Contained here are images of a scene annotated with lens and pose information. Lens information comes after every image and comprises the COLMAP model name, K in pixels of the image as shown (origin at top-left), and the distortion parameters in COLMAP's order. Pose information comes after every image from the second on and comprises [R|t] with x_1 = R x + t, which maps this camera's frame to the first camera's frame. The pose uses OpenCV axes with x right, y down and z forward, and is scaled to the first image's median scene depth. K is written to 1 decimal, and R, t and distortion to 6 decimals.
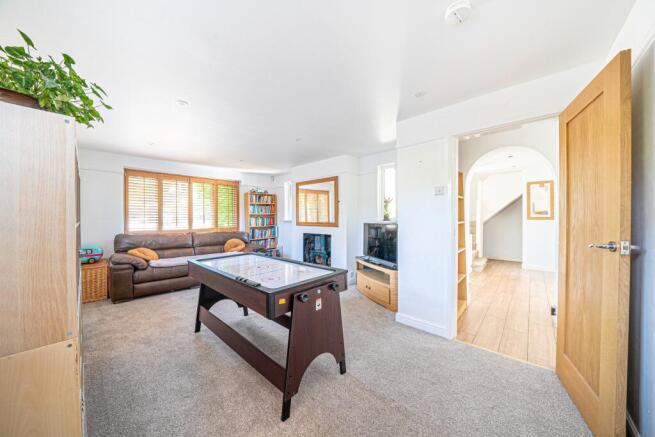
lens RADIAL K [[230.2, 0, 325.3], [0, 230.2, 220.0], [0, 0, 1]] dist [-0.001523, -0.000119]
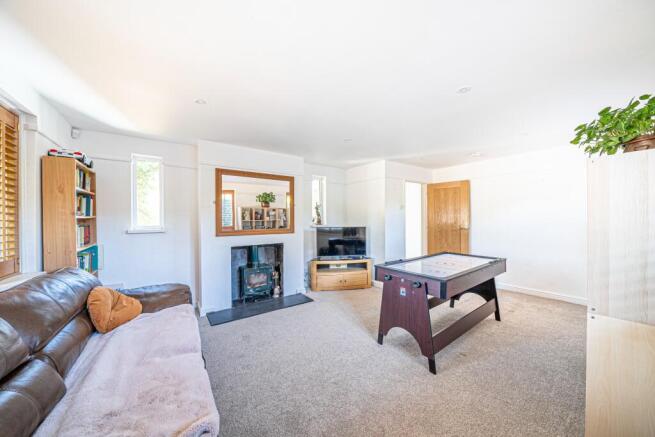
lens RADIAL K [[230.2, 0, 325.3], [0, 230.2, 220.0], [0, 0, 1]] dist [-0.001523, -0.000119]
pose [[0.182732, -0.005778, 0.983146, -0.821446], [0.012027, 0.999921, 0.003641, -0.022268], [-0.983089, 0.011159, 0.182787, 0.713447]]
